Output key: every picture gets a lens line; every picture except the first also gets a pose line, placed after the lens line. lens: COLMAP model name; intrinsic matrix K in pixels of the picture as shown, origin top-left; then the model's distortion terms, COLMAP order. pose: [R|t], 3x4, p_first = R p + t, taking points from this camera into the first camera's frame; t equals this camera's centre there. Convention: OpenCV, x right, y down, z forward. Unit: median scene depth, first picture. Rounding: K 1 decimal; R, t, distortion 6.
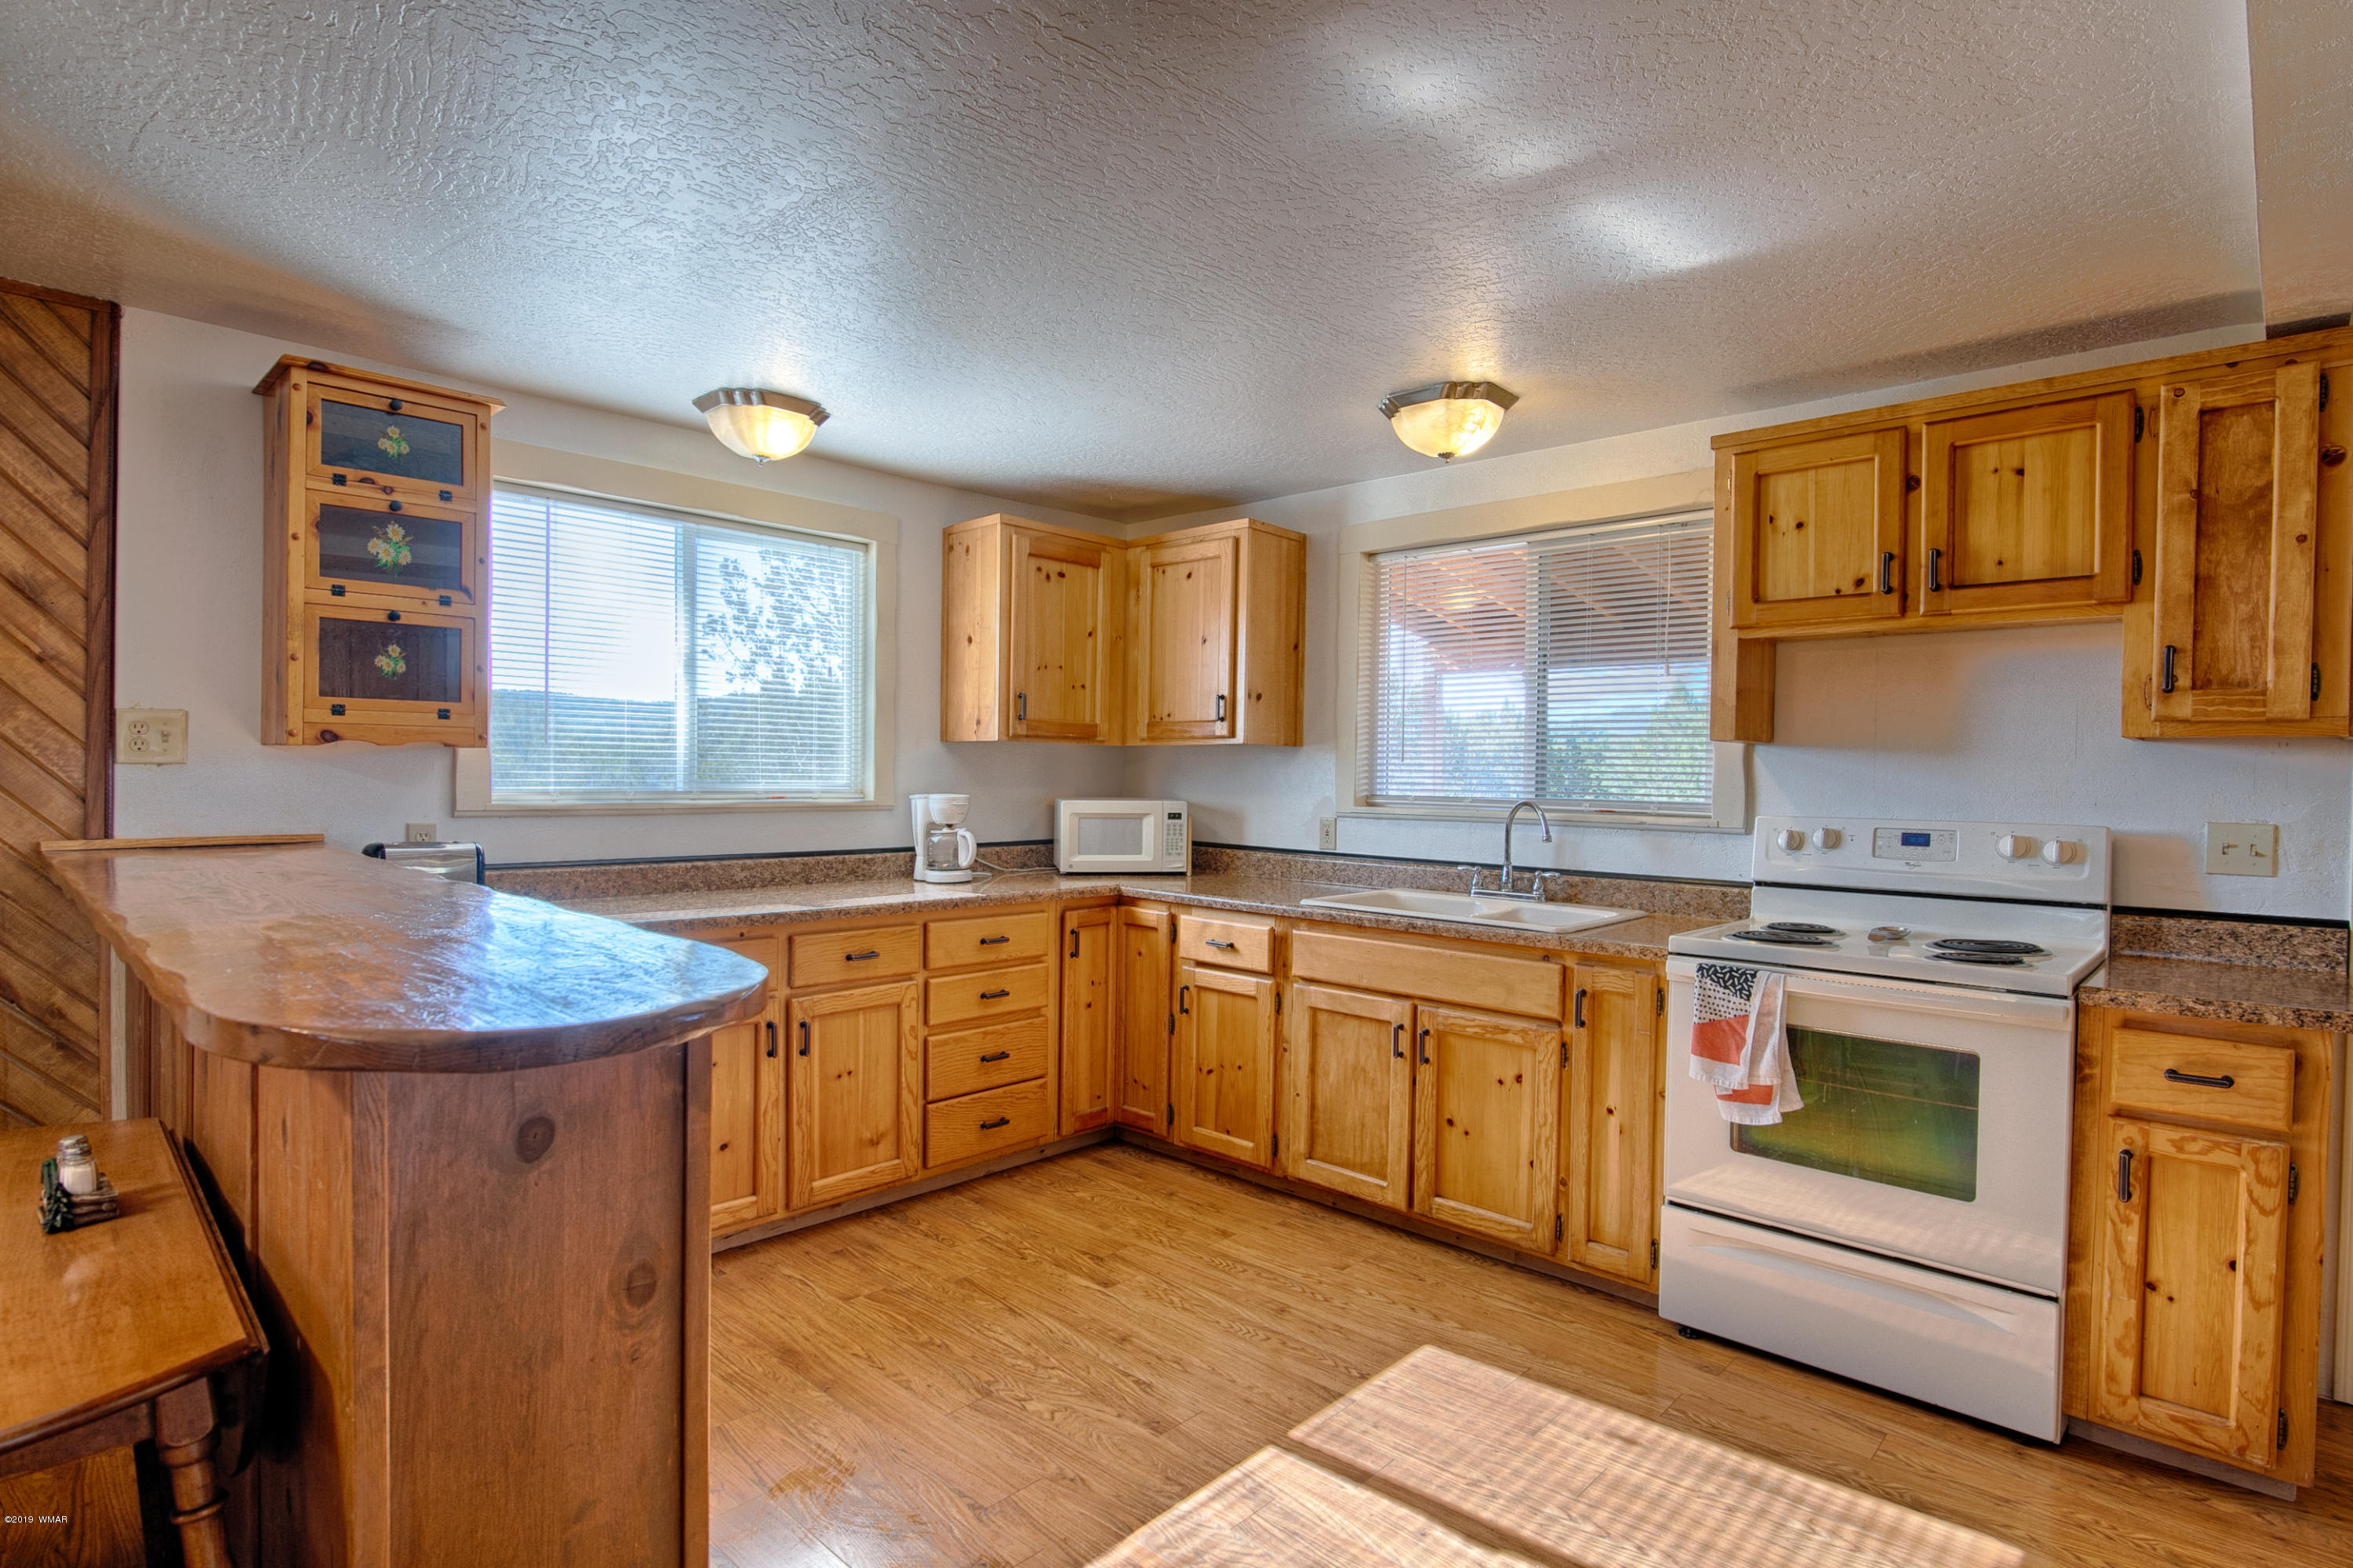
lens RADIAL K [[1190.4, 0, 1170.2], [0, 1190.4, 789.7], [0, 0, 1]] dist [-0.019011, 0.002154]
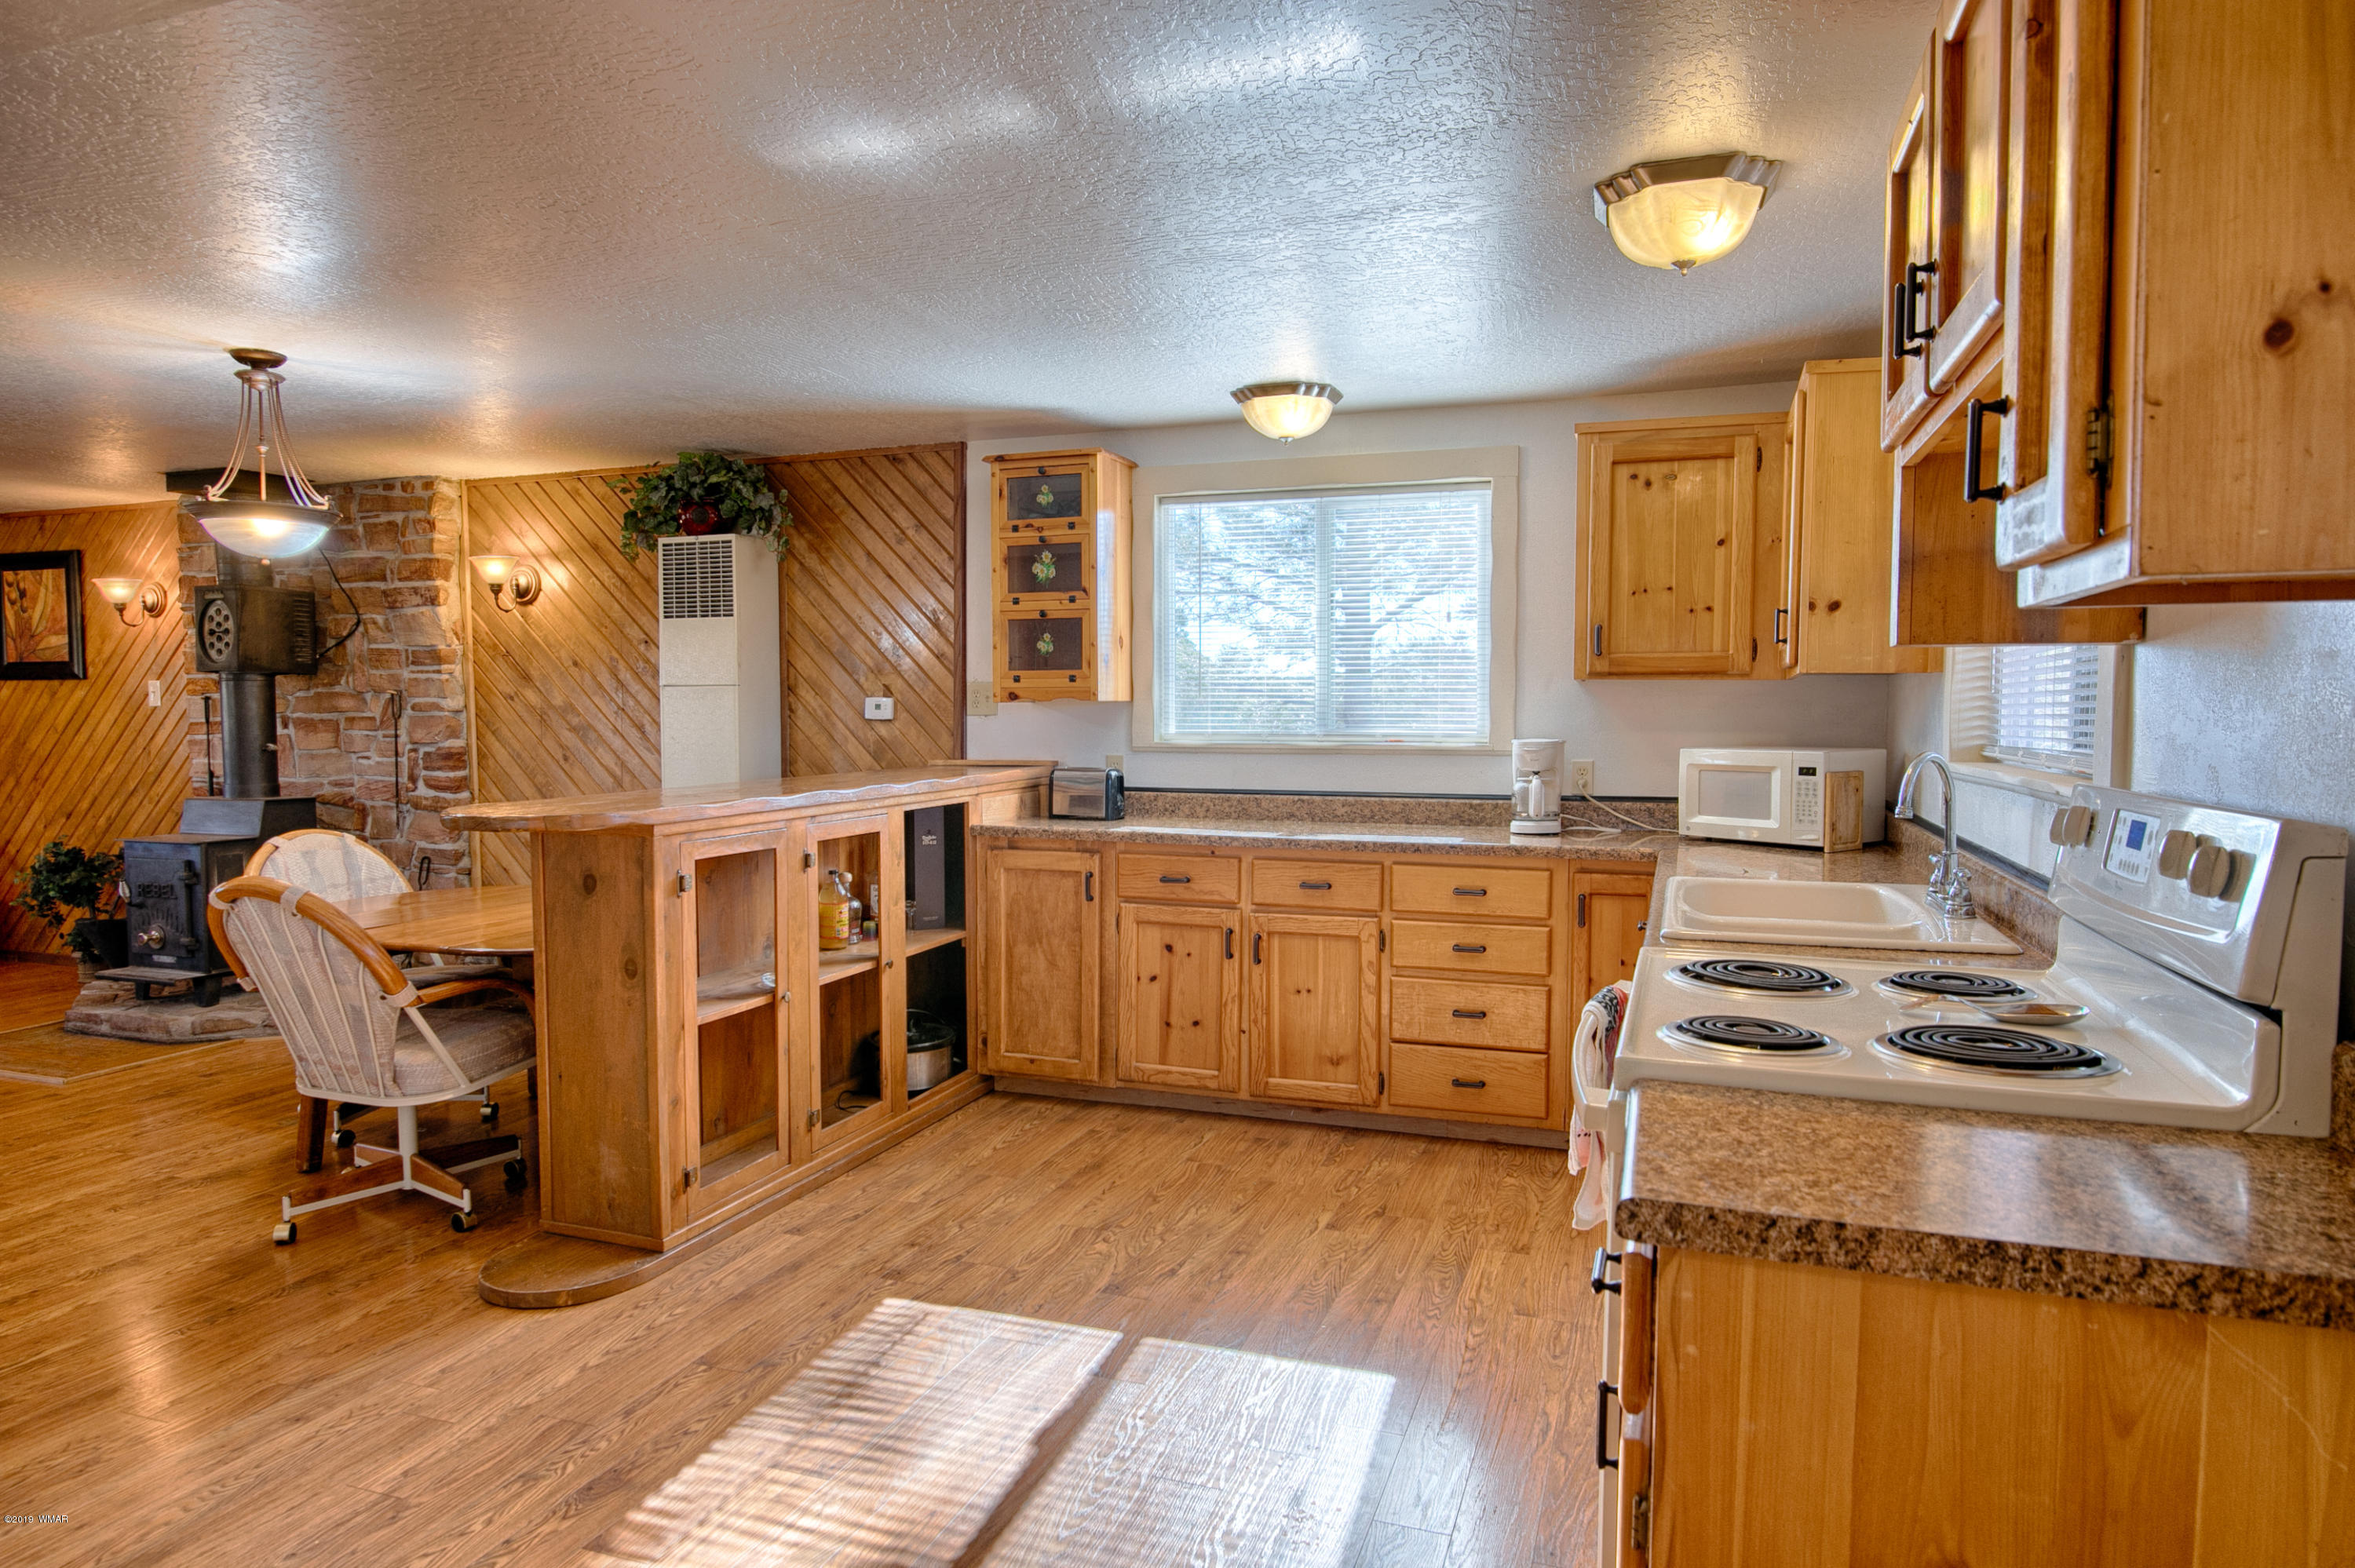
lens RADIAL K [[1418.5, 0, 1170.6], [0, 1418.5, 788.7], [0, 0, 1]] dist [-0.002041, 0.000657]
pose [[0.397386, 0.036173, -0.916938, 1.045642], [-0.009779, 0.999333, 0.035185, 0.008520], [0.917600, -0.005015, 0.397474, 0.433787]]
